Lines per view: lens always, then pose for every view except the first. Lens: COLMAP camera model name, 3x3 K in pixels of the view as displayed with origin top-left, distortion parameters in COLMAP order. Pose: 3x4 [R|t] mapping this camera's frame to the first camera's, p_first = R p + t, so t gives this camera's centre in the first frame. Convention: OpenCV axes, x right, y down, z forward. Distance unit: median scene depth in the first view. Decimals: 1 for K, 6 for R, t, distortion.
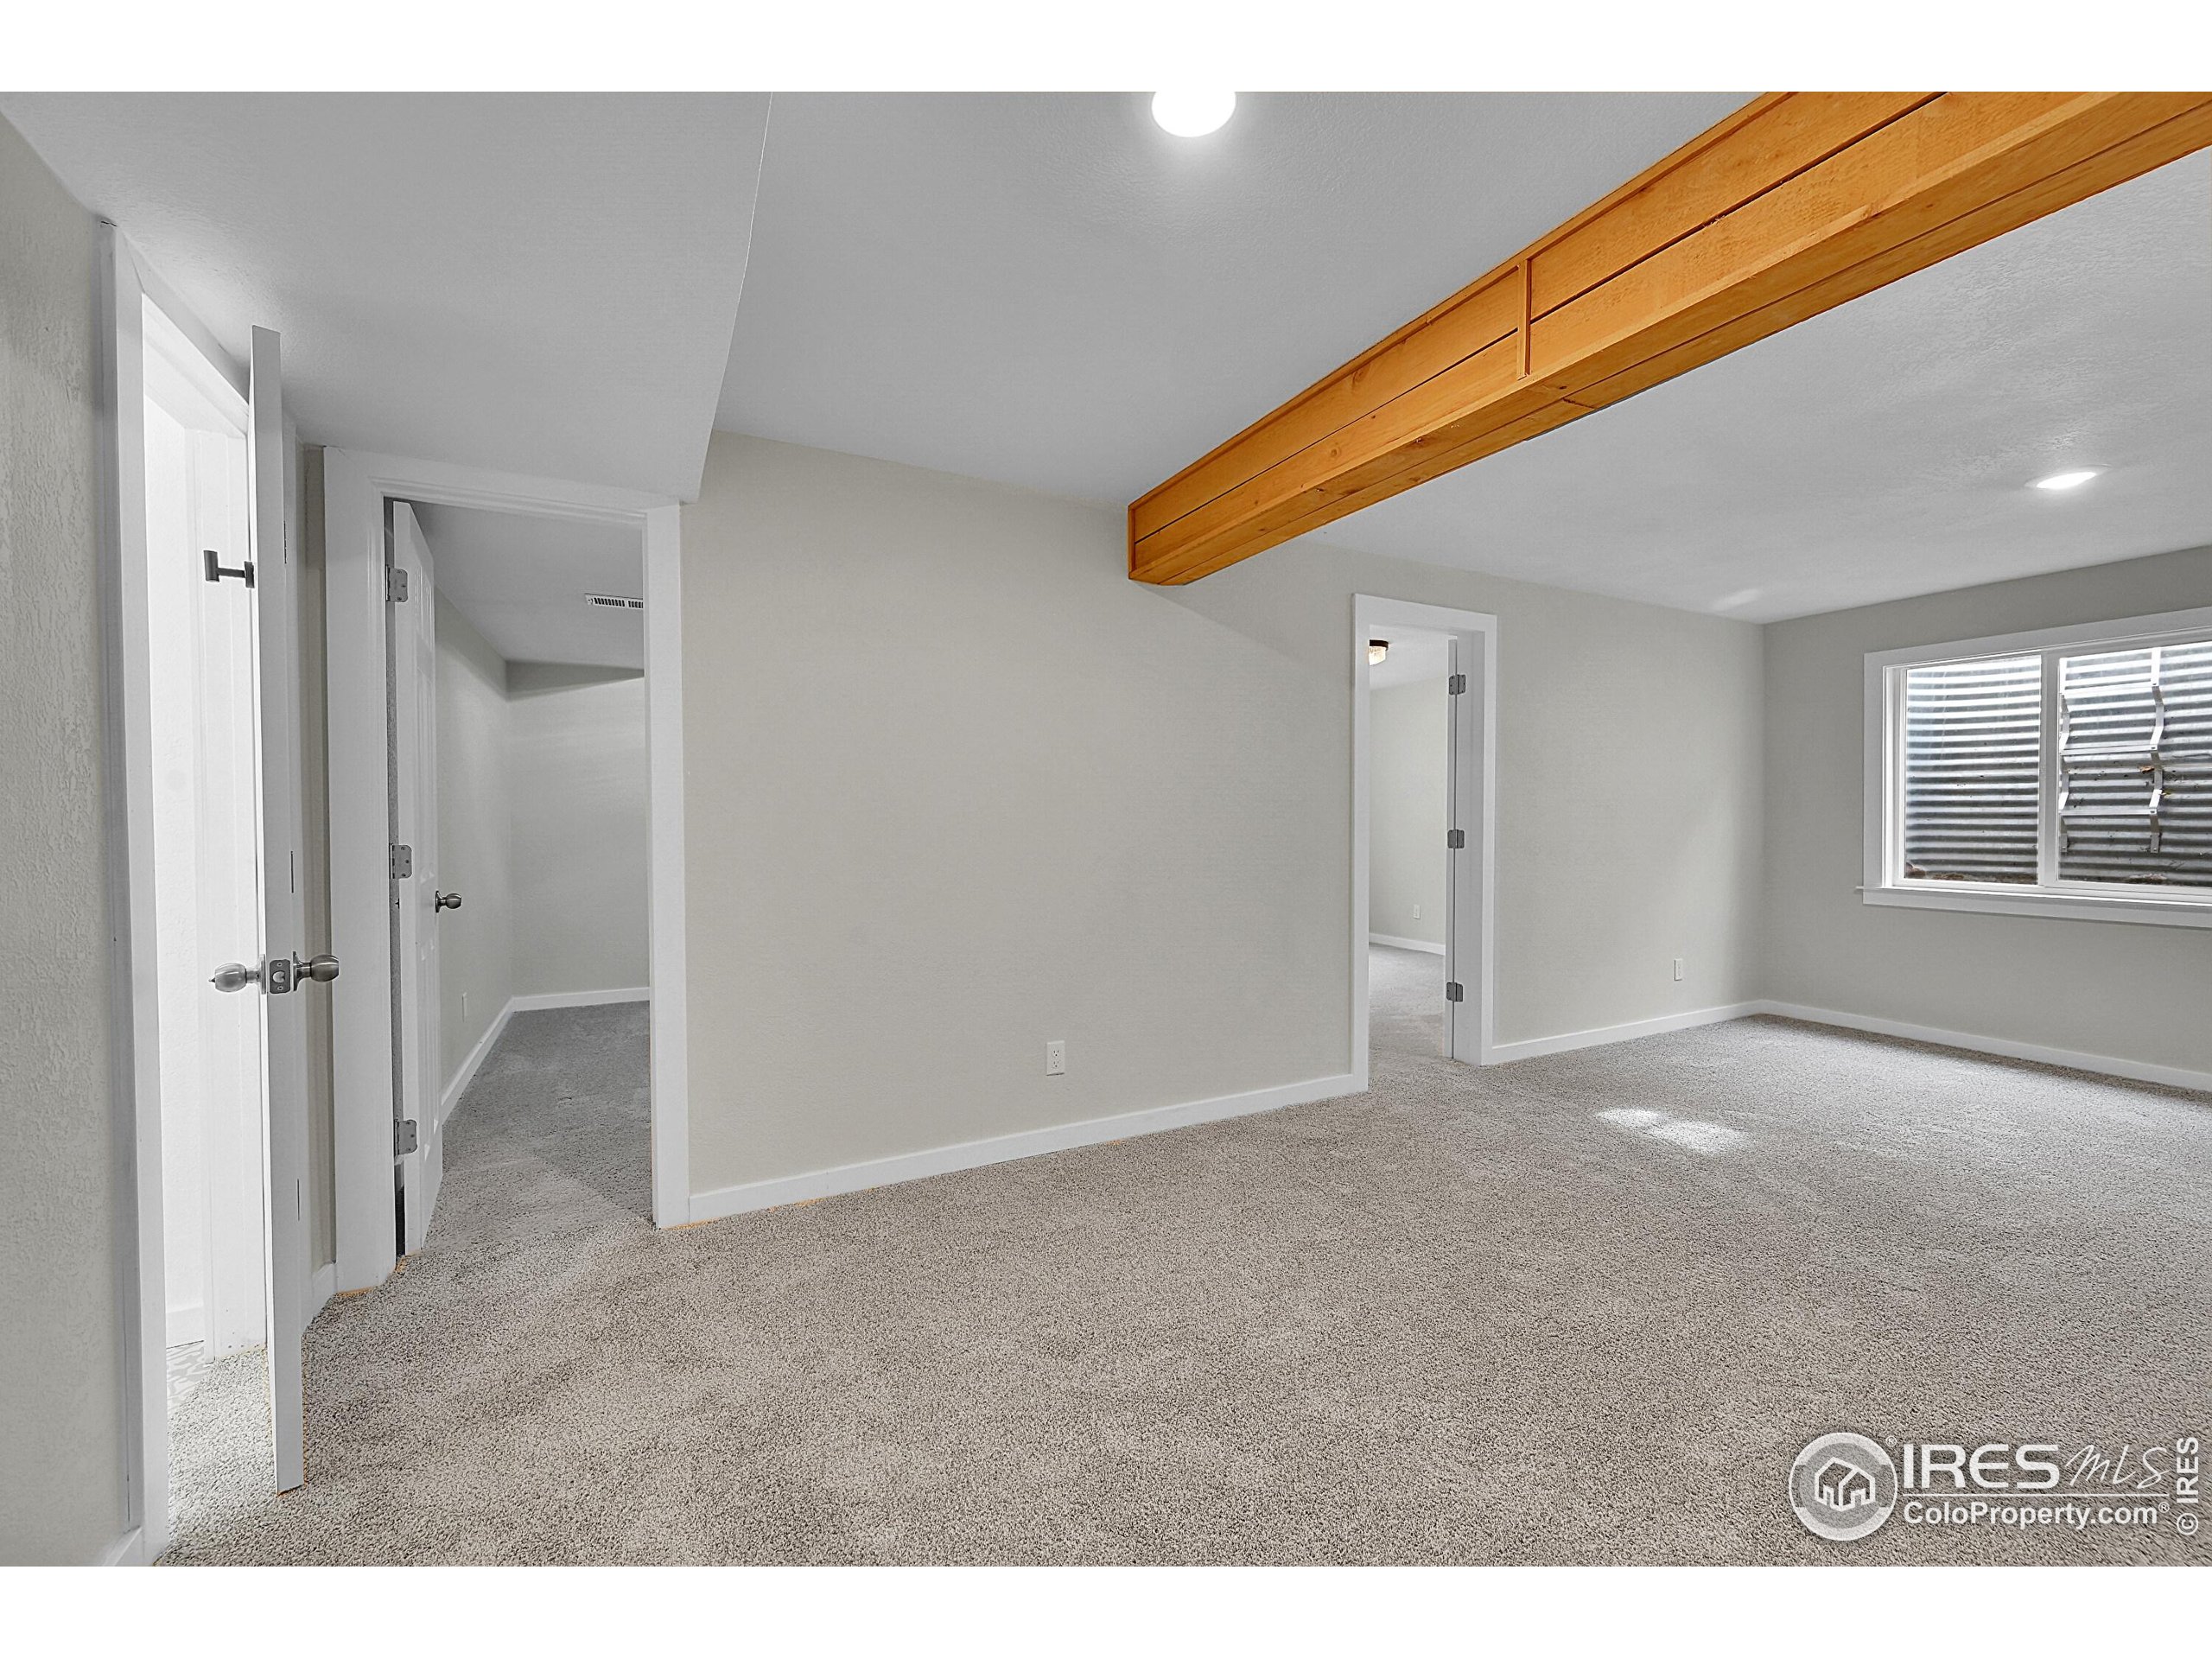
lens RADIAL K [[887.5, 0, 1097.8], [0, 887.5, 824.2], [0, 0, 1]] dist [-0.000710, 0.000408]
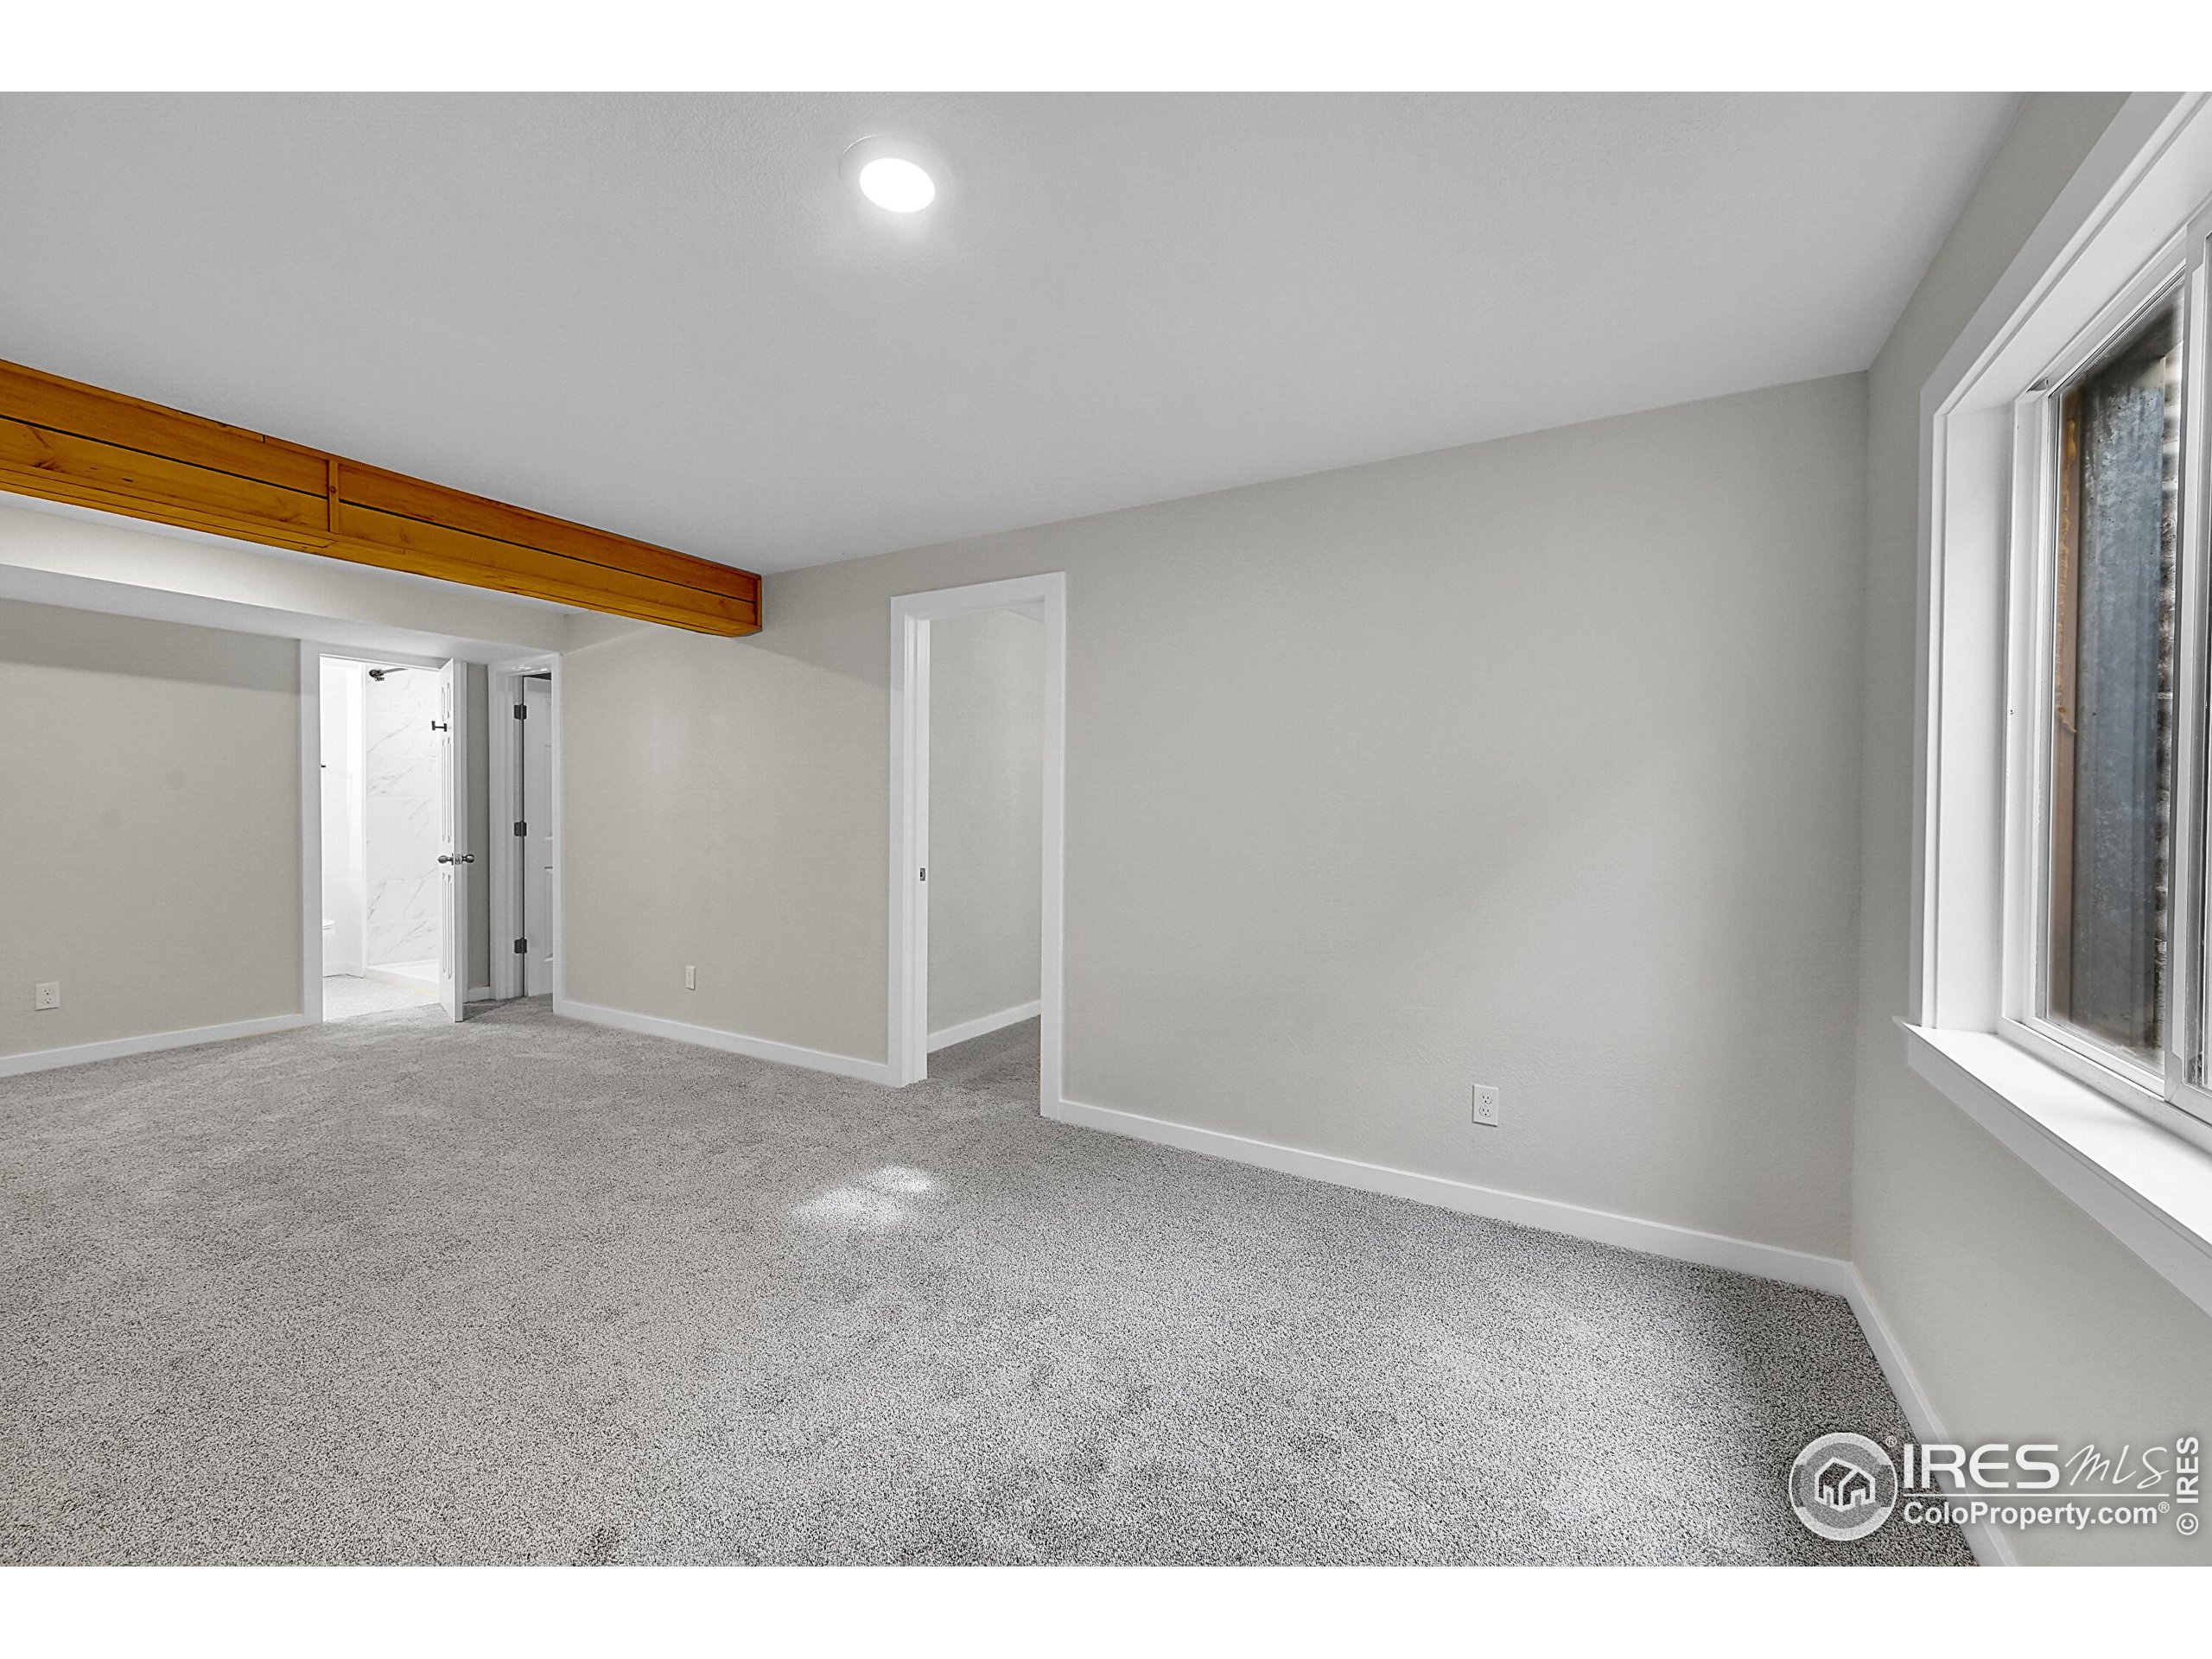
lens RADIAL K [[887.5, 0, 1097.8], [0, 887.5, 824.2], [0, 0, 1]] dist [-0.000710, 0.000408]
pose [[0.519174, 0.013987, -0.854554, 0.942078], [-0.013993, 0.999871, 0.007864, -0.008611], [0.854554, 0.007876, 0.519303, 0.486997]]
